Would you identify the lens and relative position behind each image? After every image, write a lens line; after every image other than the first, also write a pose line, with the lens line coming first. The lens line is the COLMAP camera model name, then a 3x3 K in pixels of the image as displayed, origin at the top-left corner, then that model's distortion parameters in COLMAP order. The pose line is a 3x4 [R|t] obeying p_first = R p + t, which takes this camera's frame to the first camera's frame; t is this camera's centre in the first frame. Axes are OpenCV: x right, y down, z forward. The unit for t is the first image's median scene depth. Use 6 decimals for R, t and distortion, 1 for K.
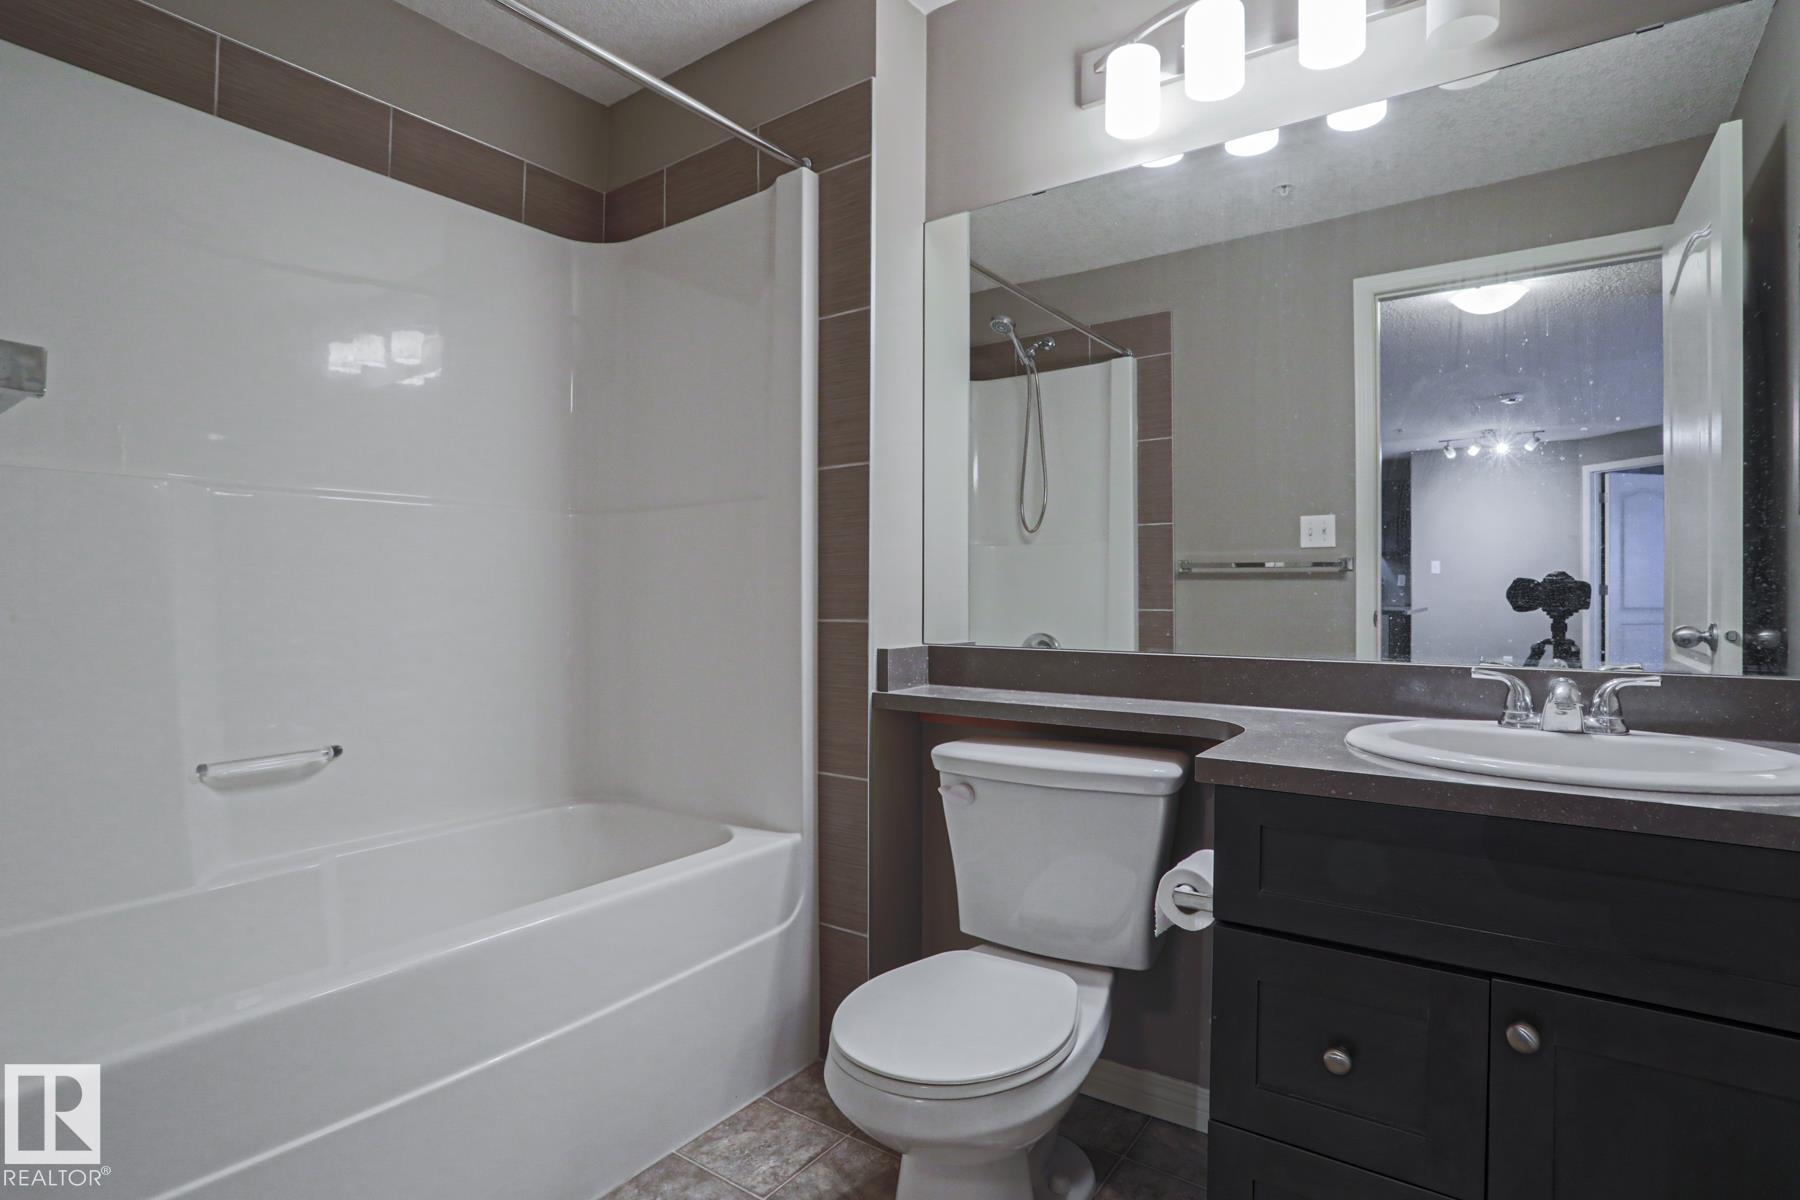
lens RADIAL K [[902.0, 0, 881.3], [0, 902.0, 597.2], [0, 0, 1]] dist [-0.068309, 0.023852]
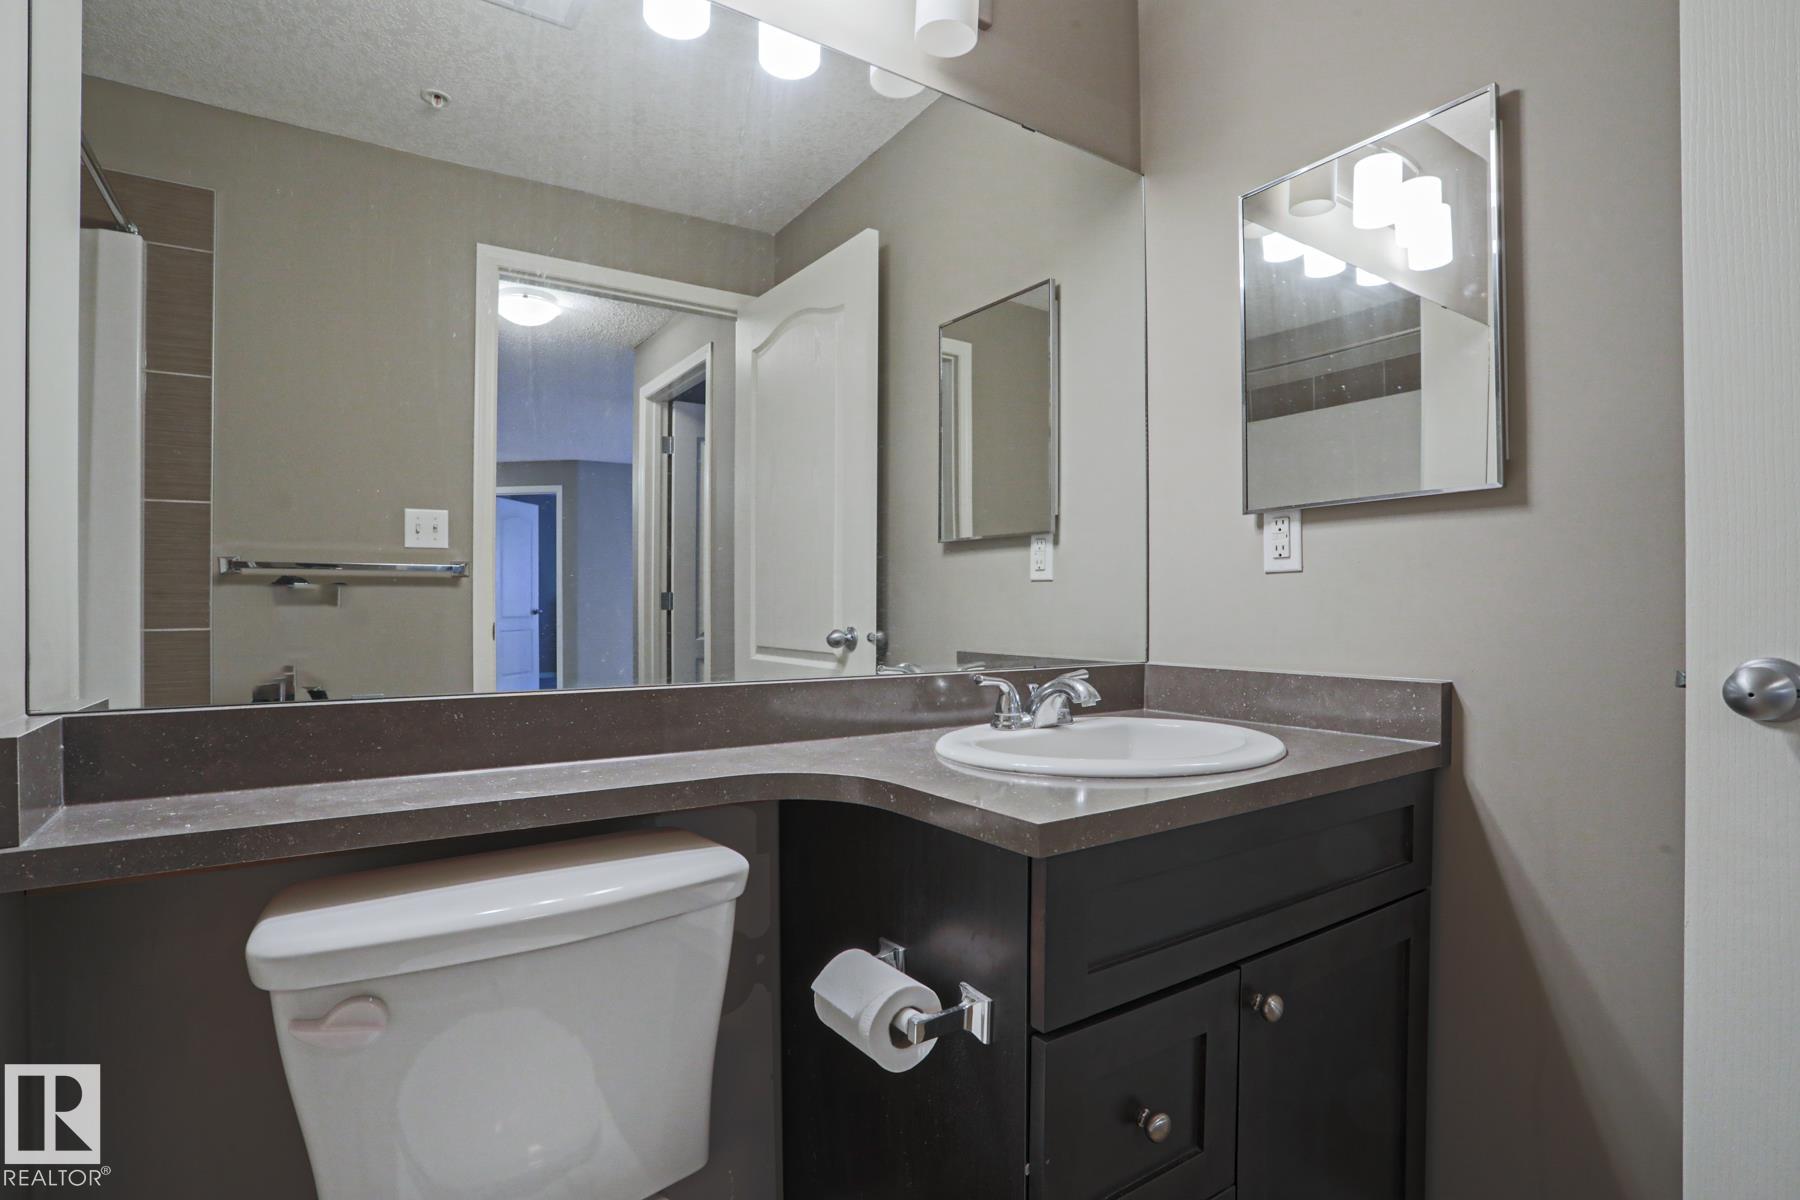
lens RADIAL K [[902.0, 0, 901.3], [0, 902.0, 607.0], [0, 0, 1]] dist [-0.068309, 0.023852]
pose [[0.343869, -0.003754, 0.939010, -0.135003], [0.006729, 0.999976, 0.001533, 0.000568], [-0.938994, 0.005792, 0.343886, 0.314594]]
